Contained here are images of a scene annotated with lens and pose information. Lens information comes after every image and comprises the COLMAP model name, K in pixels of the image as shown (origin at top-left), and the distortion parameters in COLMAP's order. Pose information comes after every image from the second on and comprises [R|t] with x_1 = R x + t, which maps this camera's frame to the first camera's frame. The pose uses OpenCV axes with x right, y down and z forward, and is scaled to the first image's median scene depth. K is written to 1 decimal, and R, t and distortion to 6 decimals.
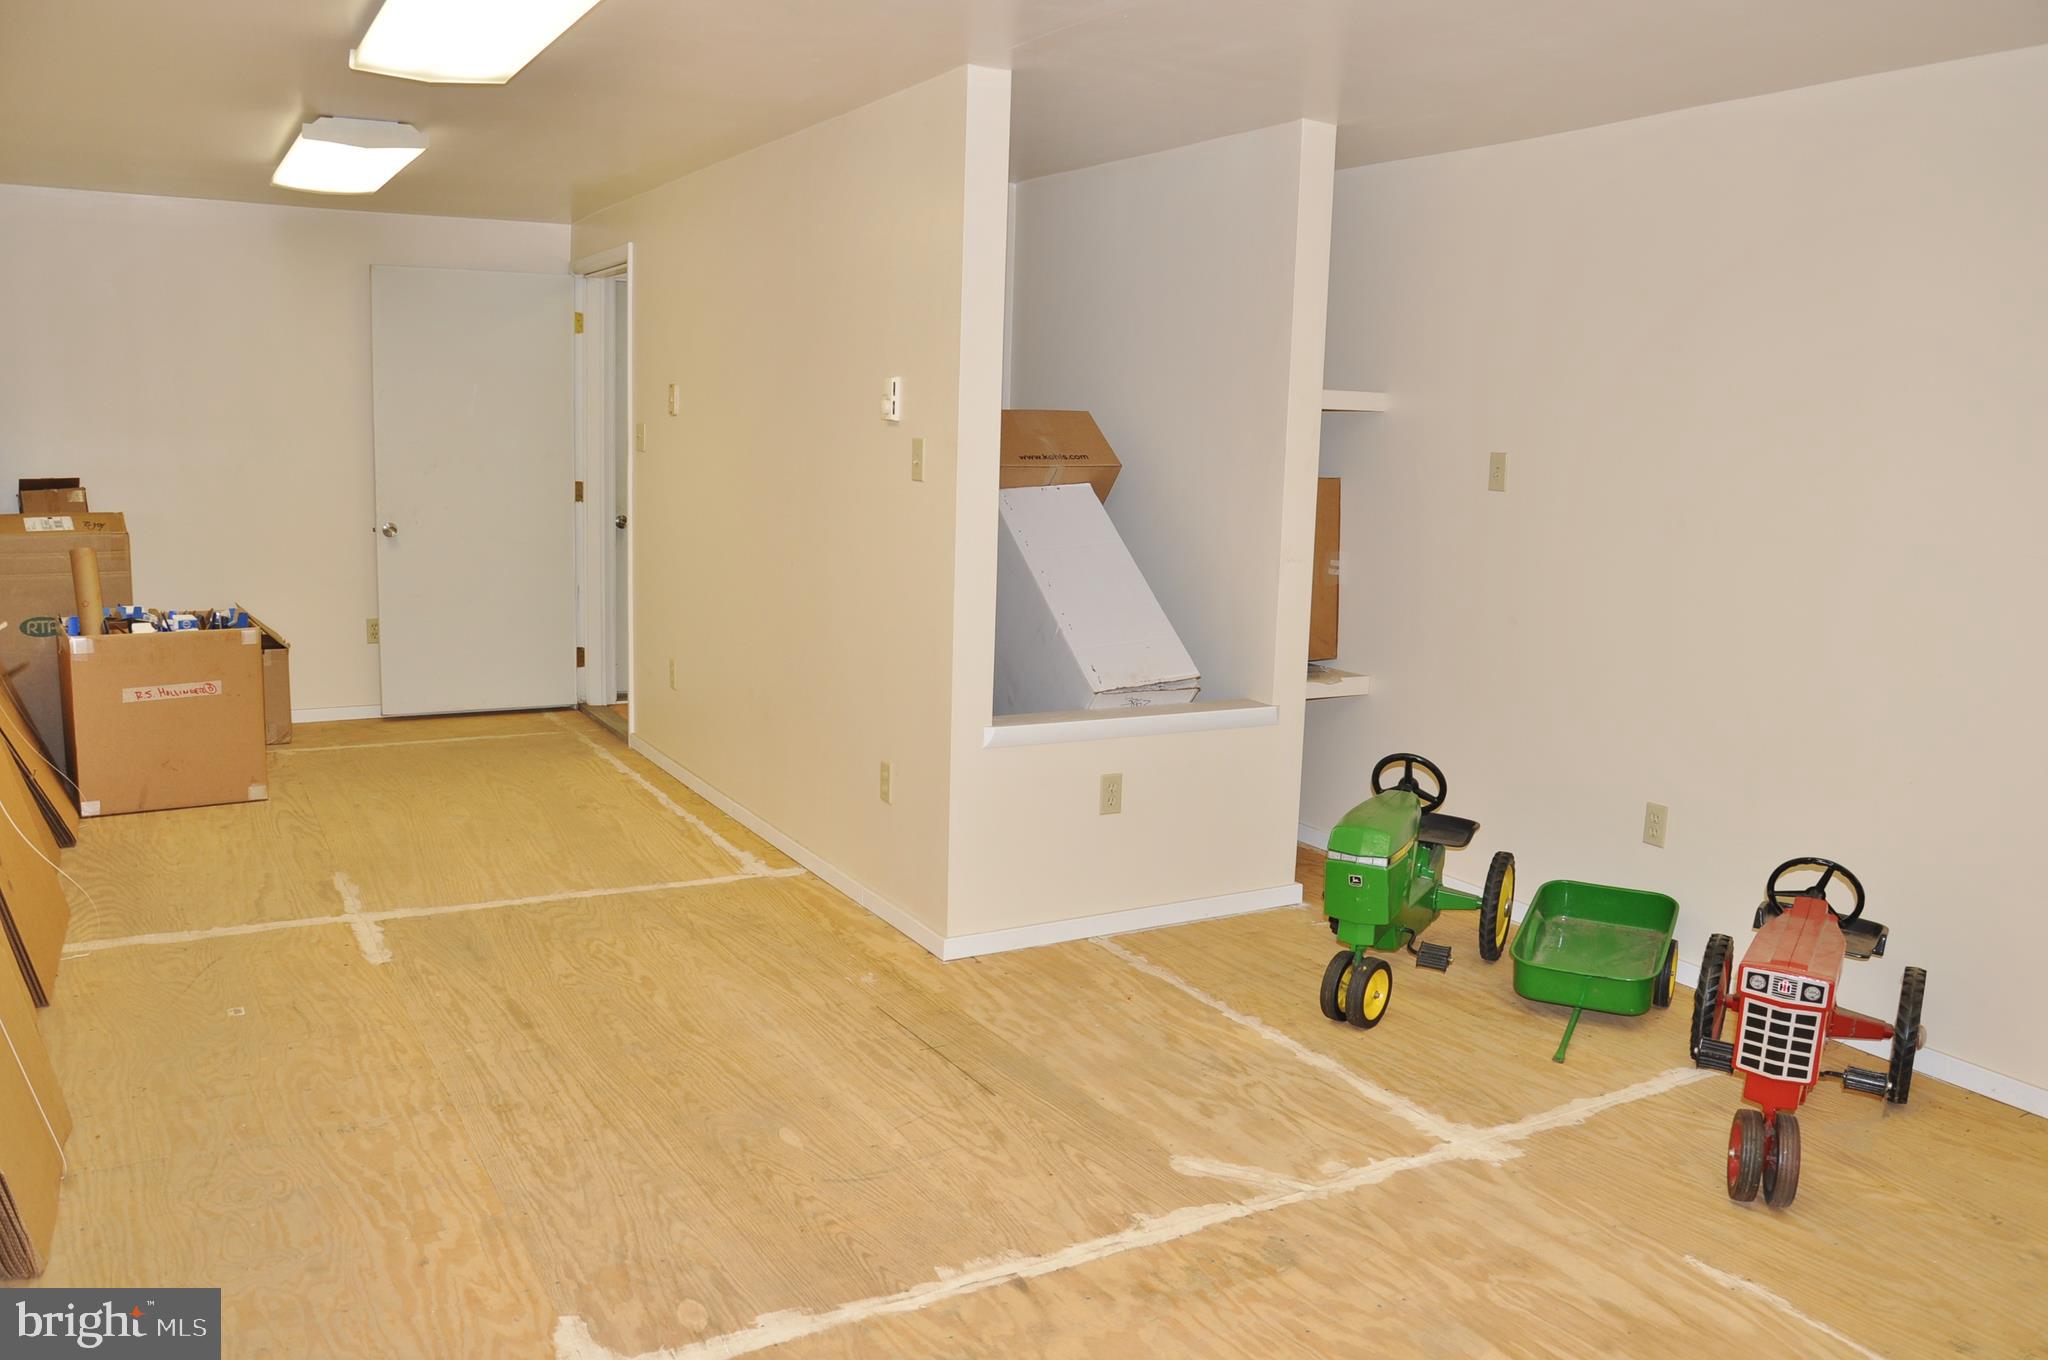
lens RADIAL K [[1580.0, 0, 1022.7], [0, 1580.0, 684.3], [0, 0, 1]] dist [-0.092515, 0.020559]
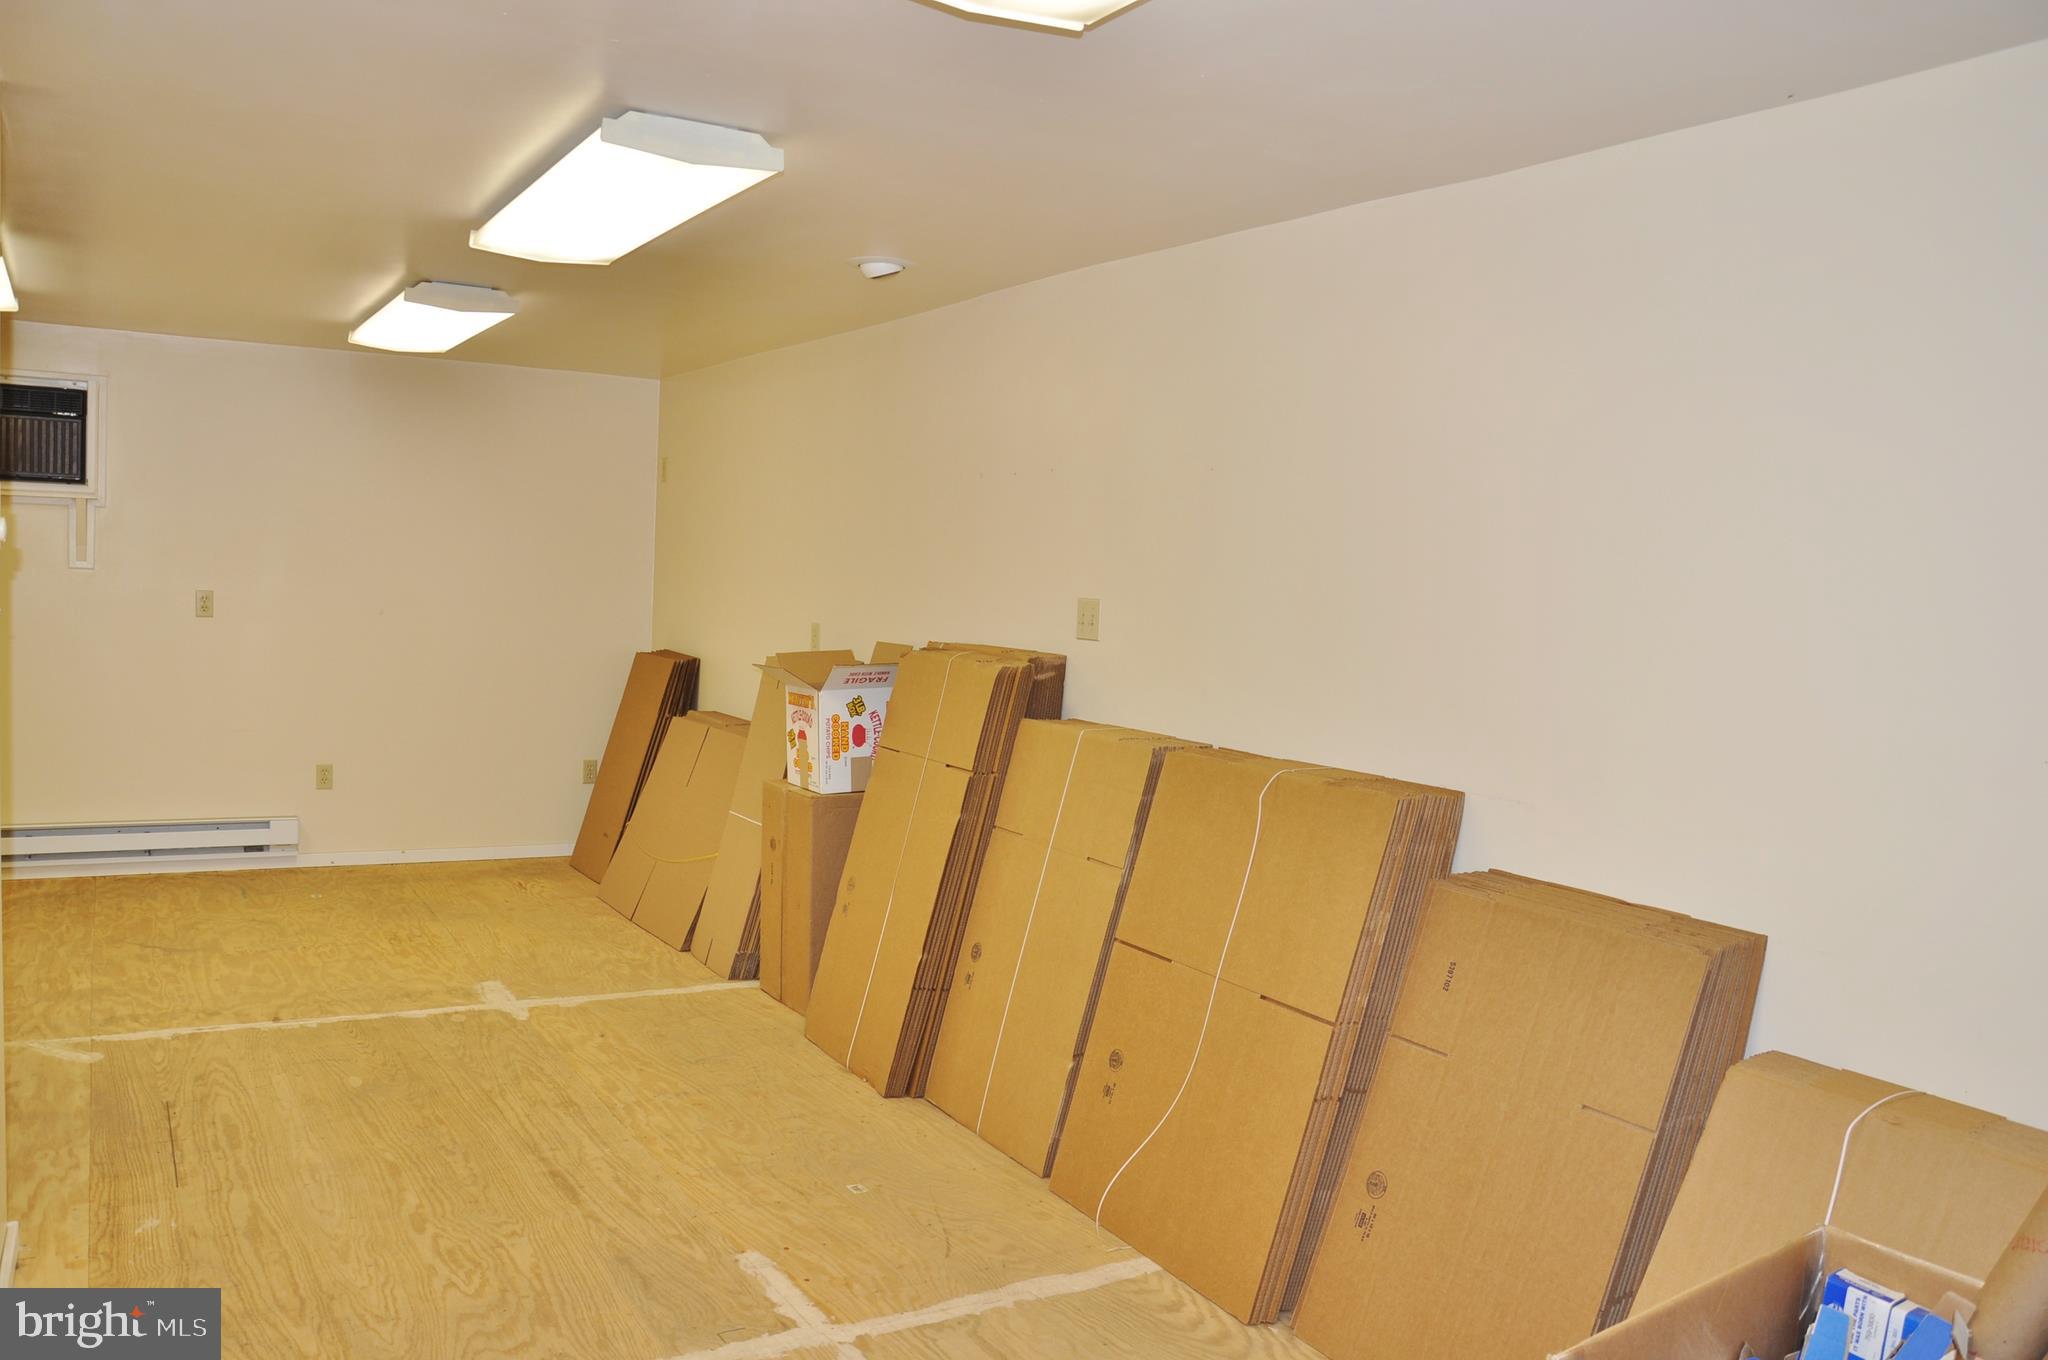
lens RADIAL K [[1580.0, 0, 1025.1], [0, 1580.0, 677.1], [0, 0, 1]] dist [-0.092515, 0.020559]
pose [[-0.997147, -0.071361, -0.024623, -0.575134], [-0.075022, 0.973007, 0.218243, -0.333284], [0.008385, 0.219468, -0.975584, 1.918346]]
